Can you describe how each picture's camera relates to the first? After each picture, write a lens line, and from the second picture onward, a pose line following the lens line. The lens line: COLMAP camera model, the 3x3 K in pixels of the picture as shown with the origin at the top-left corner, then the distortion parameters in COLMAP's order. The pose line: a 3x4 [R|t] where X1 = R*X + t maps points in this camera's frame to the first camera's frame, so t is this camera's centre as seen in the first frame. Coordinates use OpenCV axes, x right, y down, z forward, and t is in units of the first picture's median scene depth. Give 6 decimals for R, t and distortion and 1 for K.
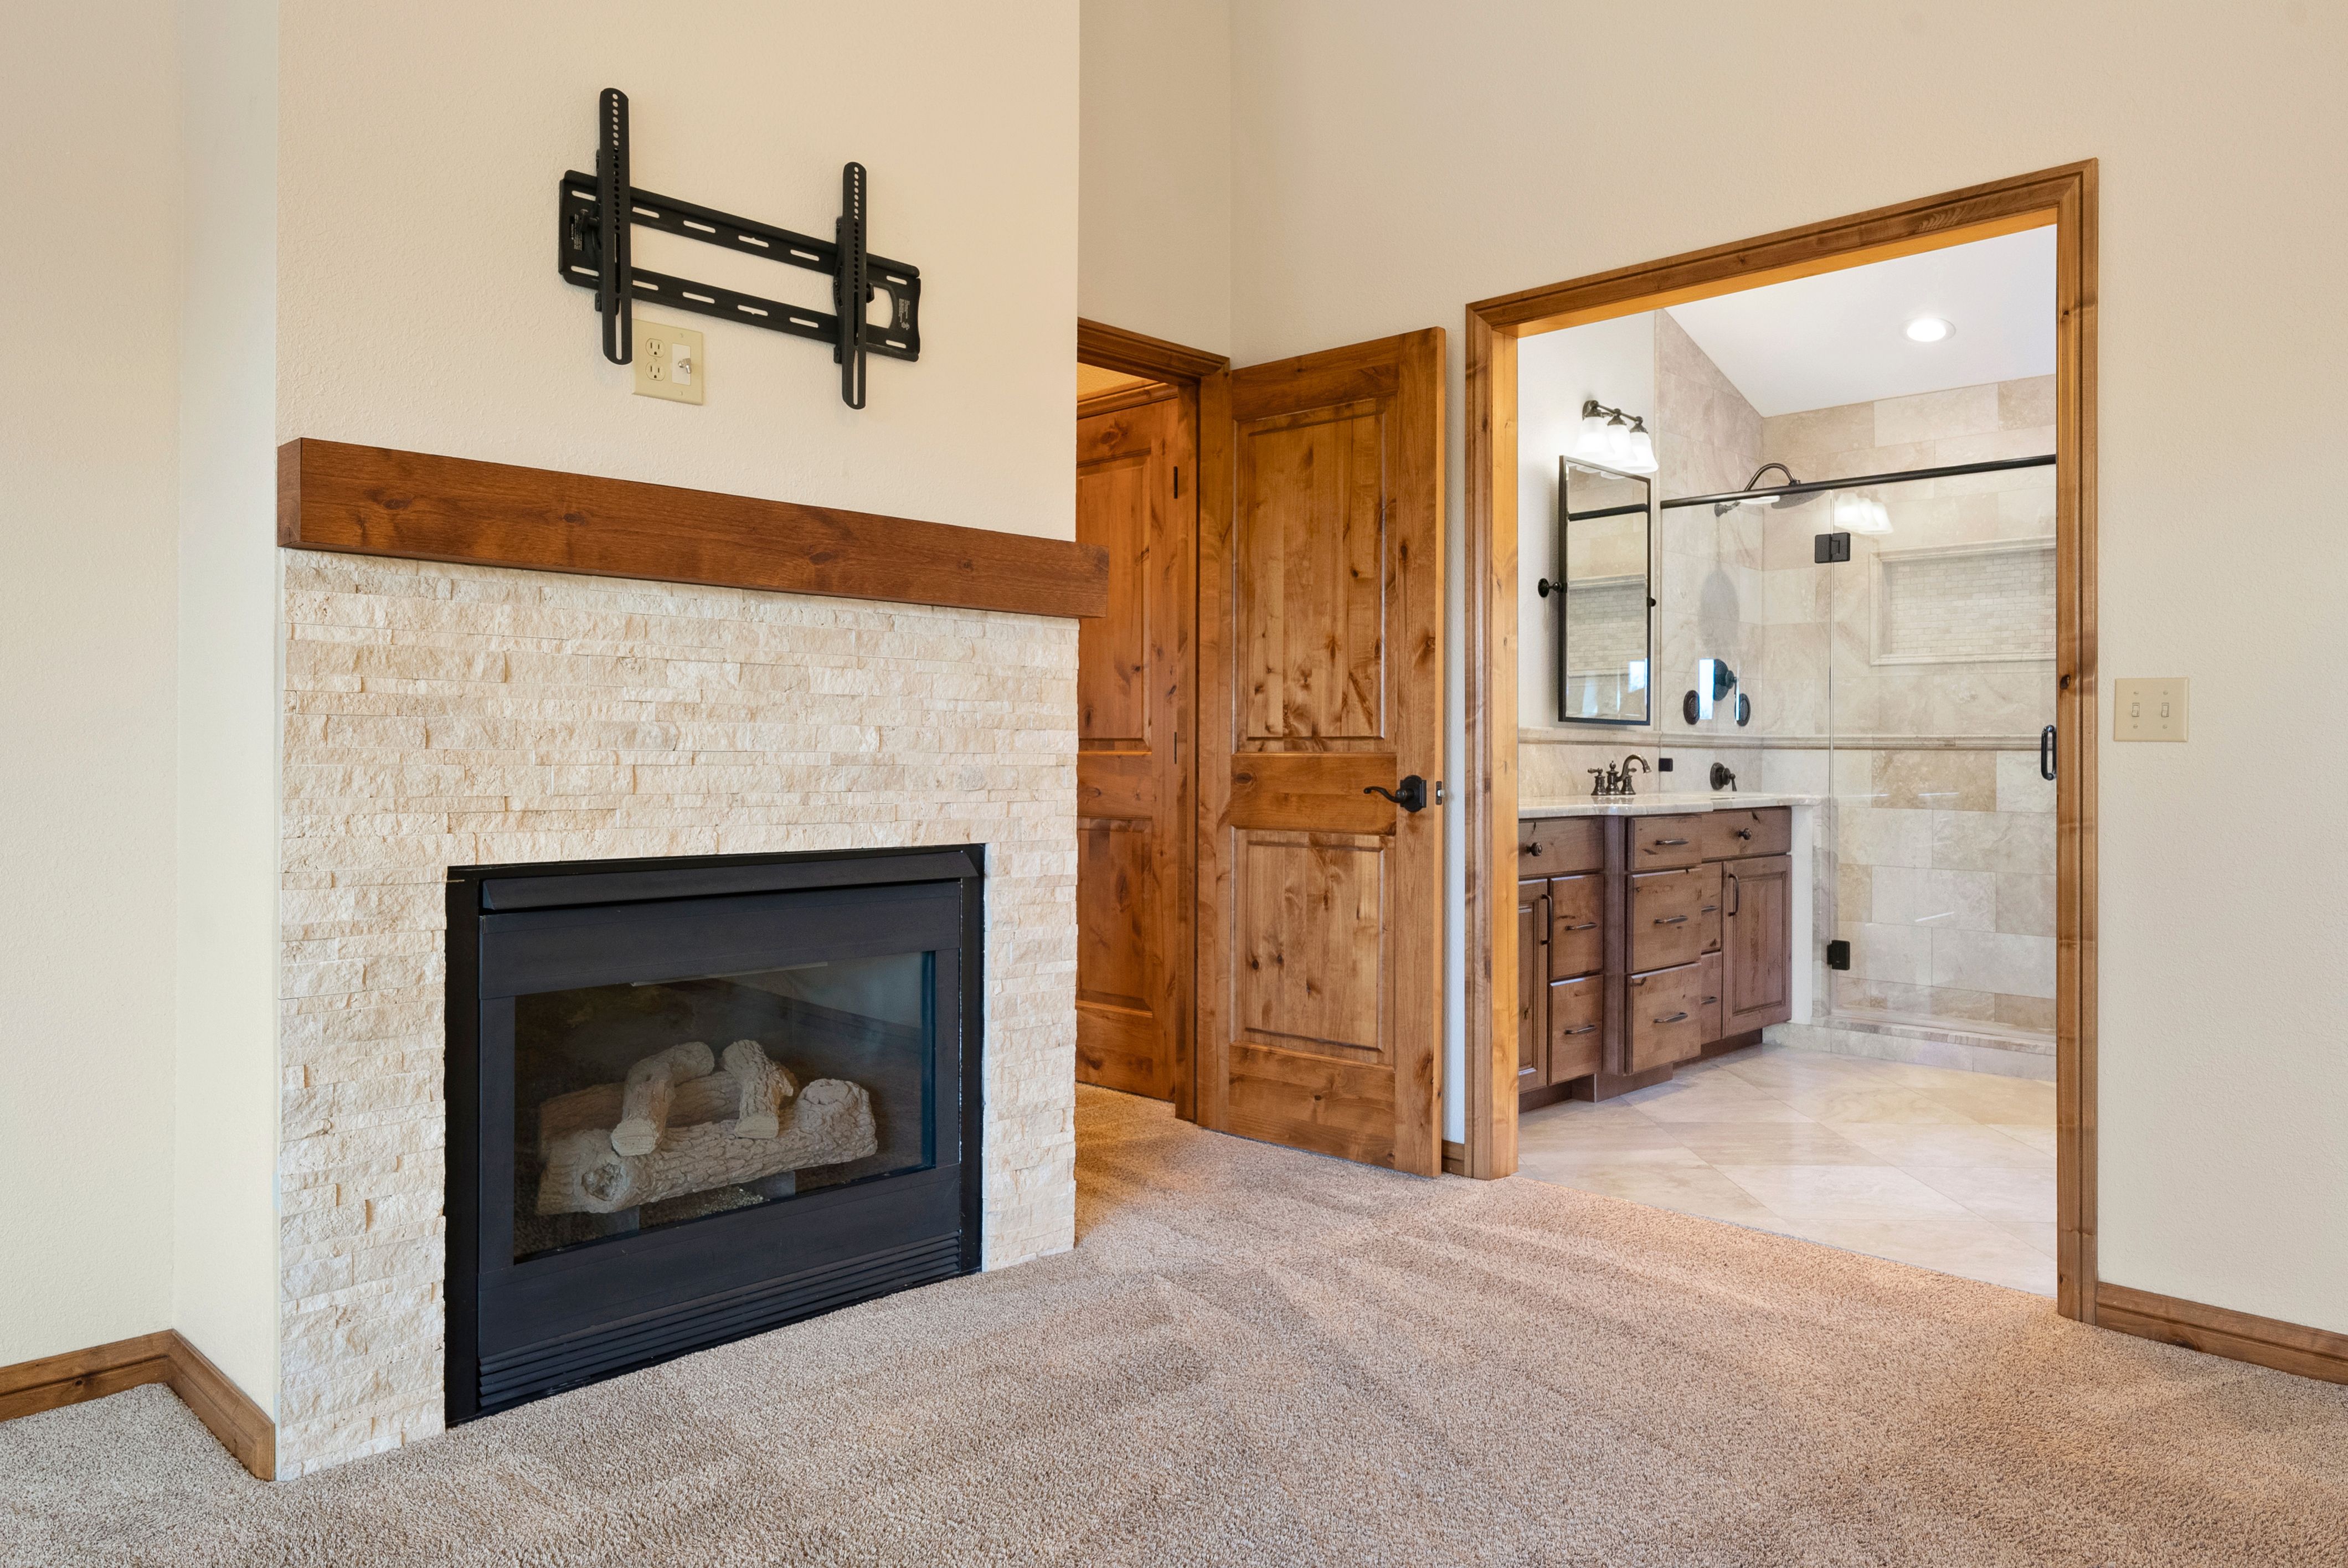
lens RADIAL K [[1574.3, 0, 1174.7], [0, 1574.3, 741.0], [0, 0, 1]] dist [-0.000497, -0.000389]
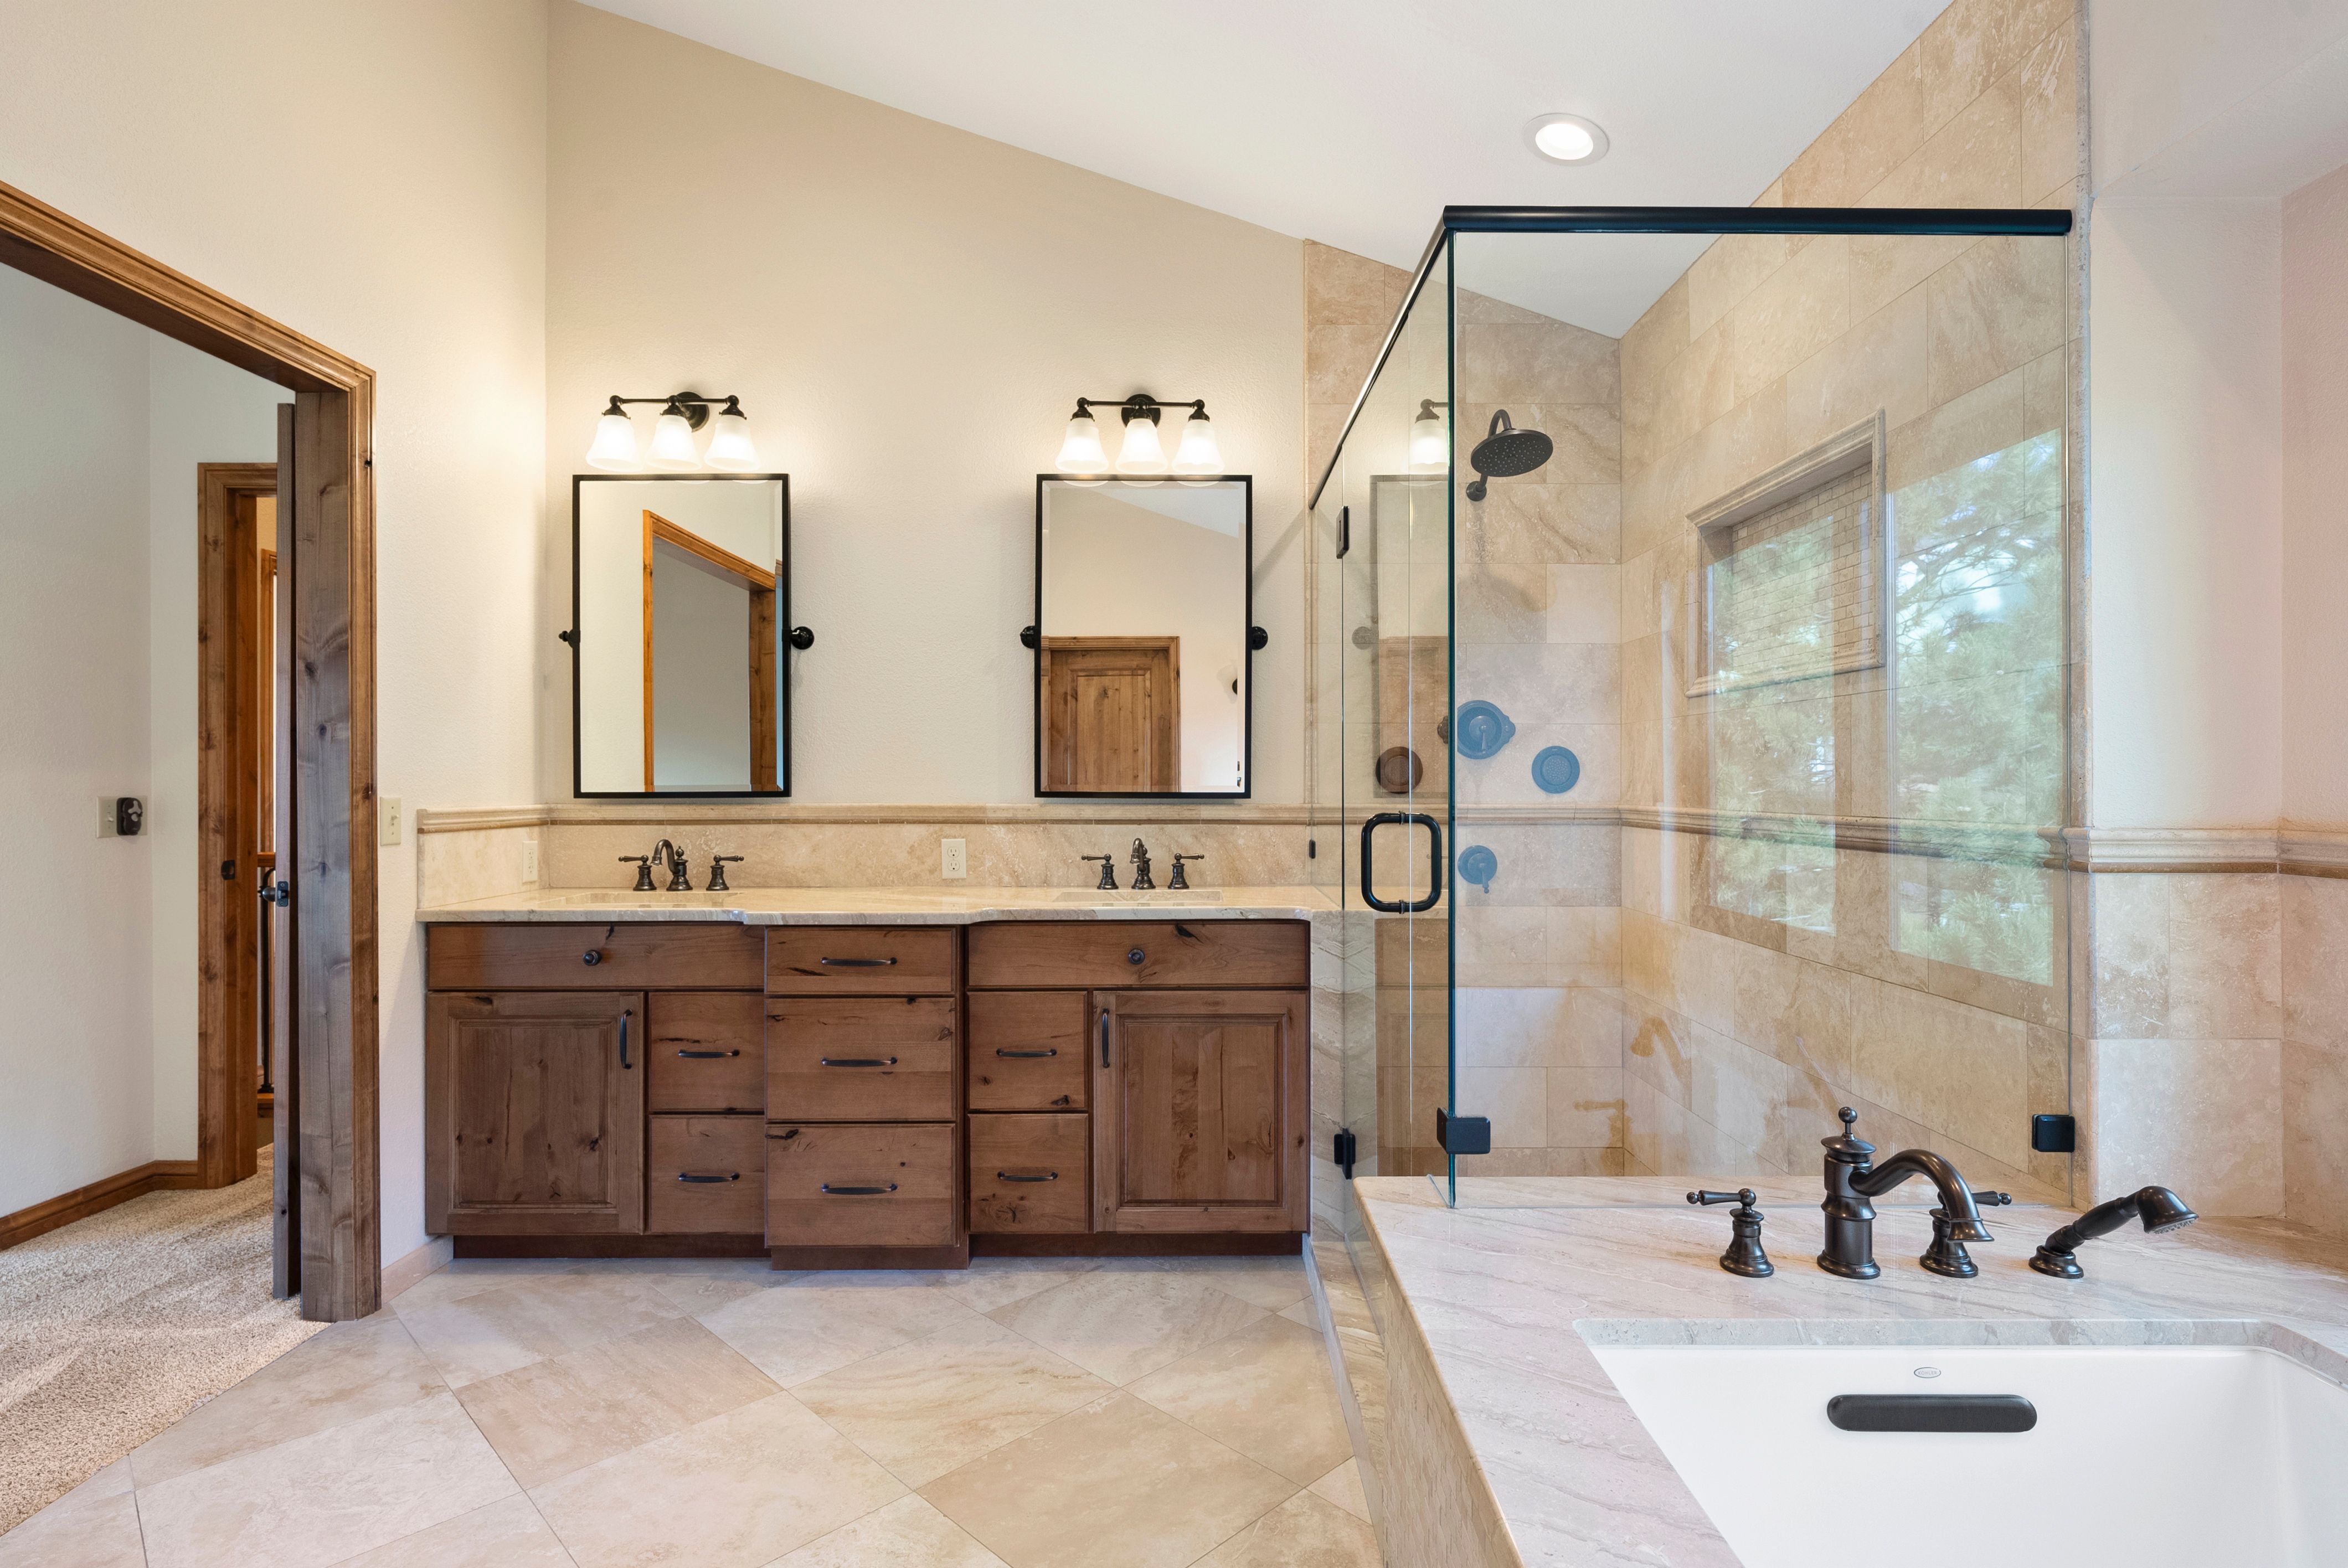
lens RADIAL K [[1165.6, 0, 1178.3], [0, 1165.6, 780.0], [0, 0, 1]] dist [-0.000523, 0.000023]
pose [[0.699922, -0.009373, -0.714158, 0.661480], [0.012479, 0.999922, -0.000892, -0.018244], [0.714110, -0.008288, 0.699984, 0.562779]]
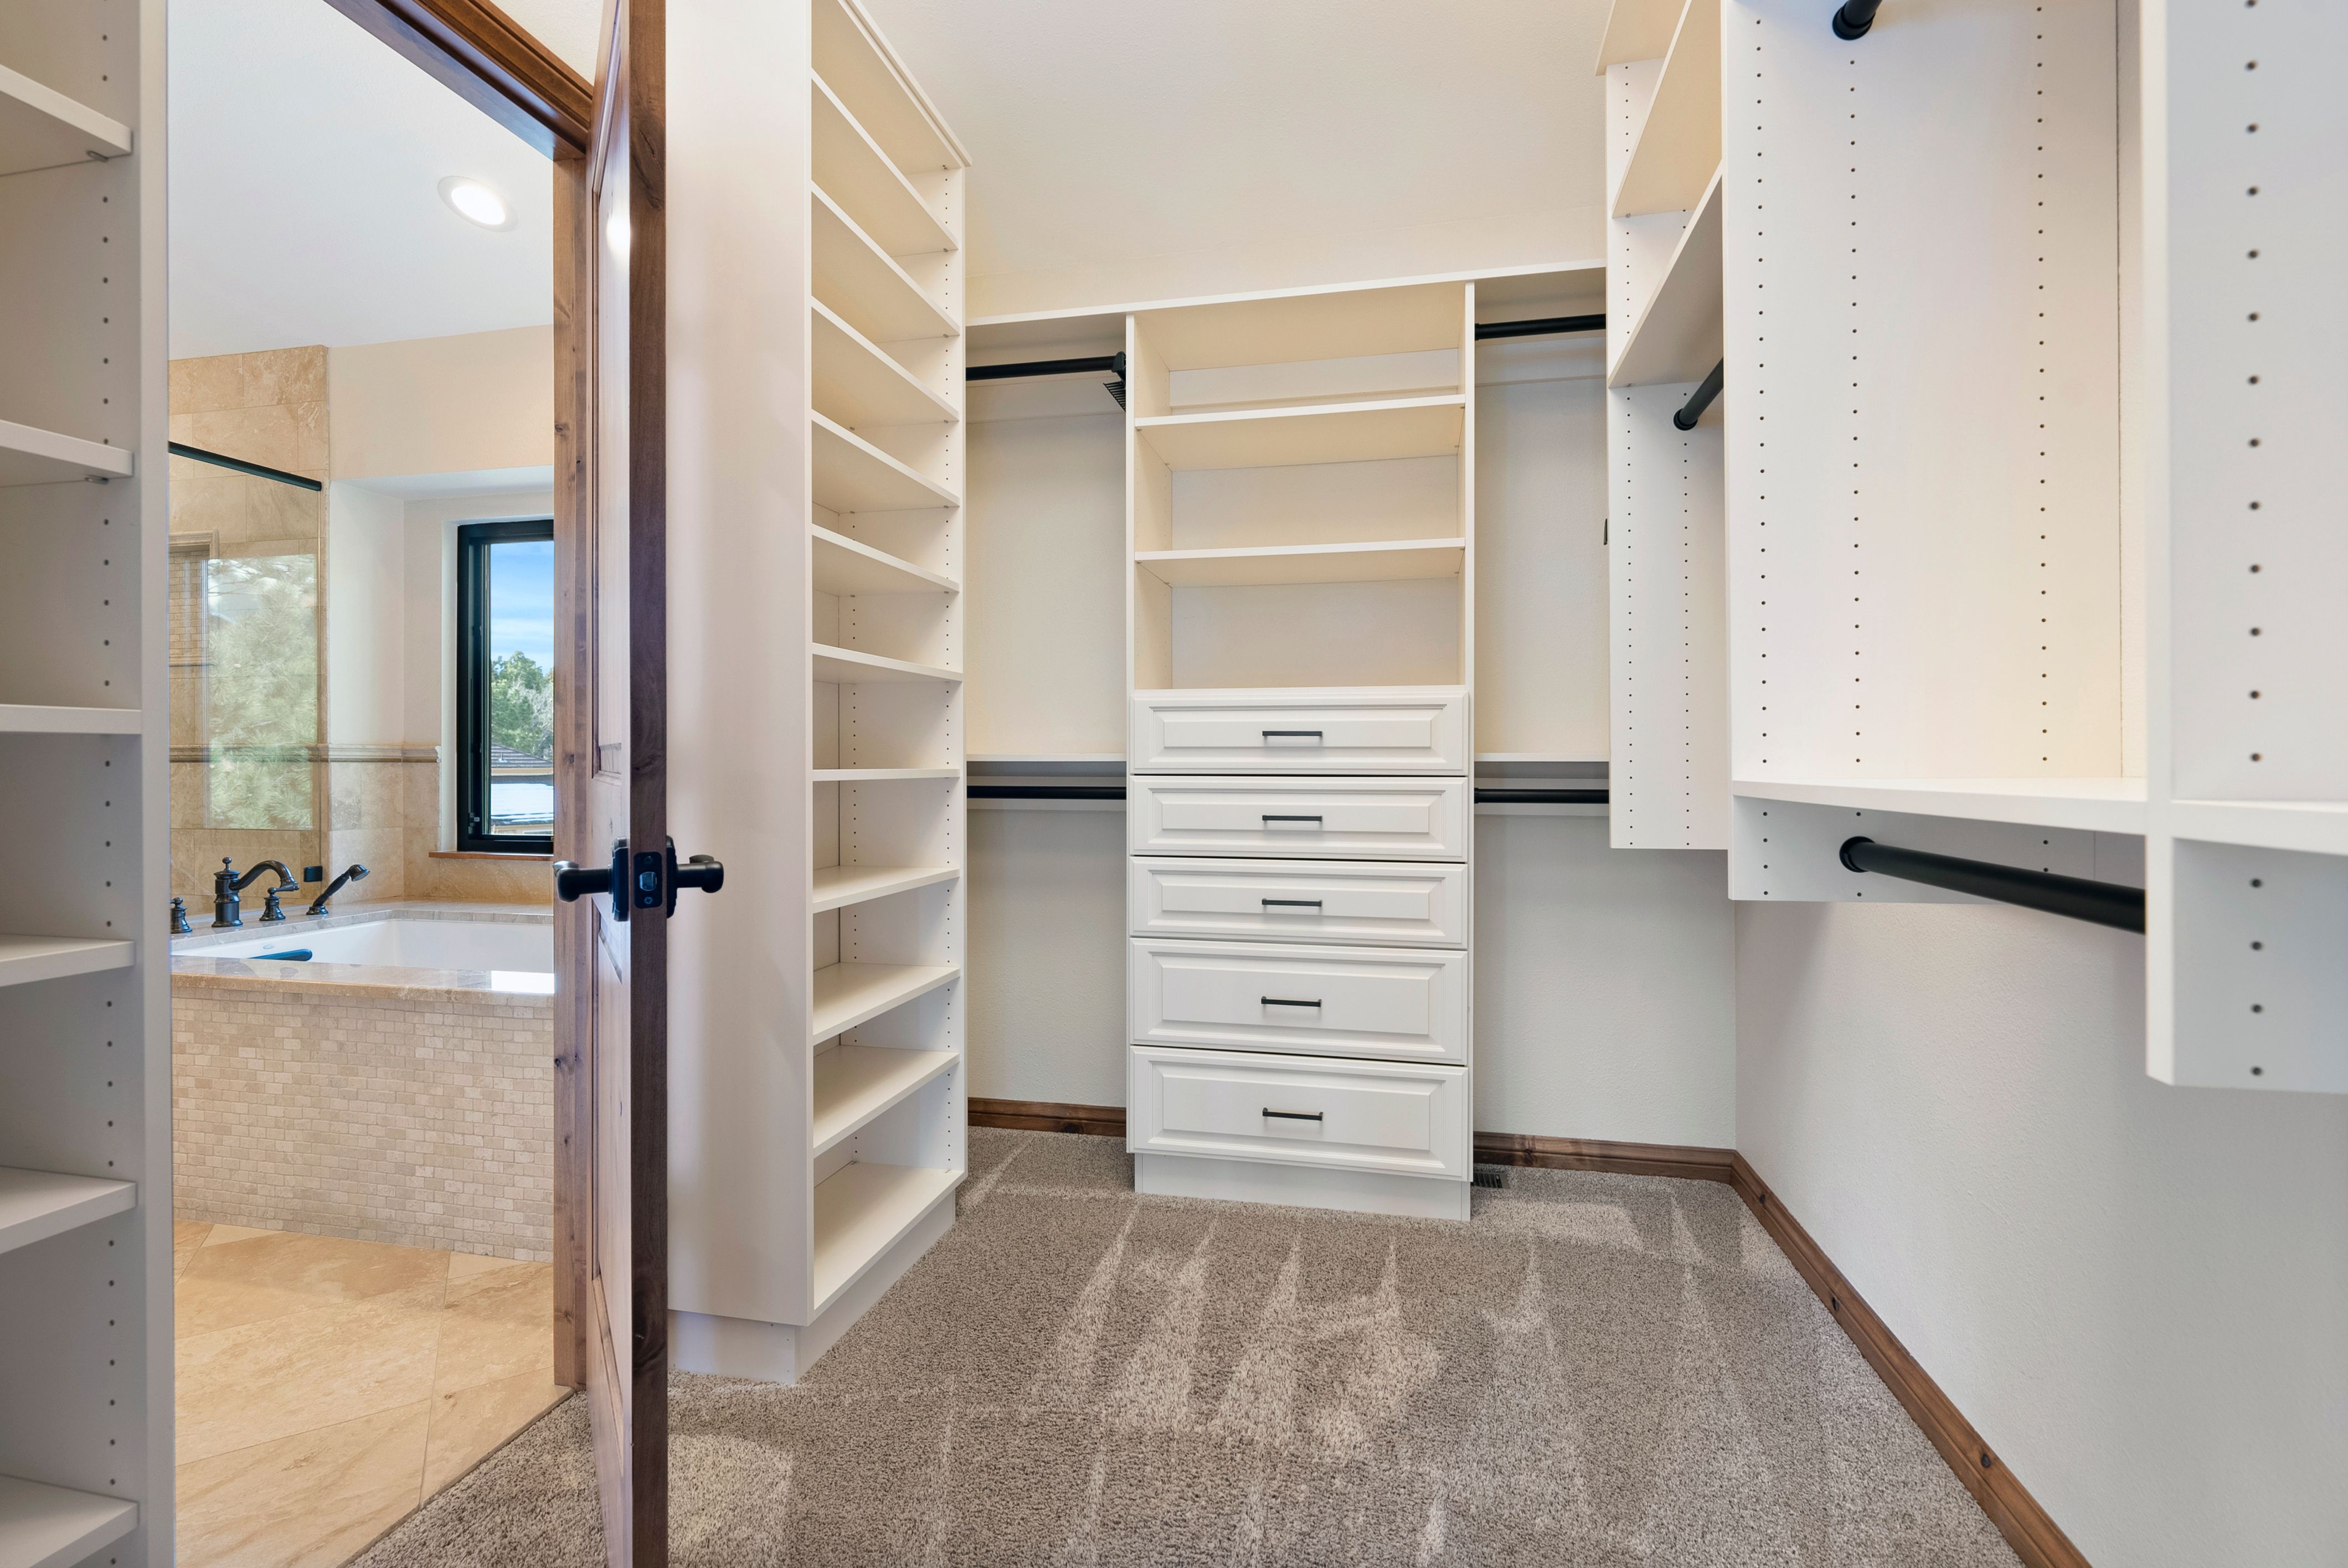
lens RADIAL K [[1053.6, 0, 1175.4], [0, 1053.6, 766.7], [0, 0, 1]] dist [0.001418, 0.000108]
pose [[0.846356, -0.008347, 0.532552, 0.702384], [0.002063, 0.999921, 0.012393, 0.002038], [-0.532613, -0.009391, 0.846307, 0.153950]]
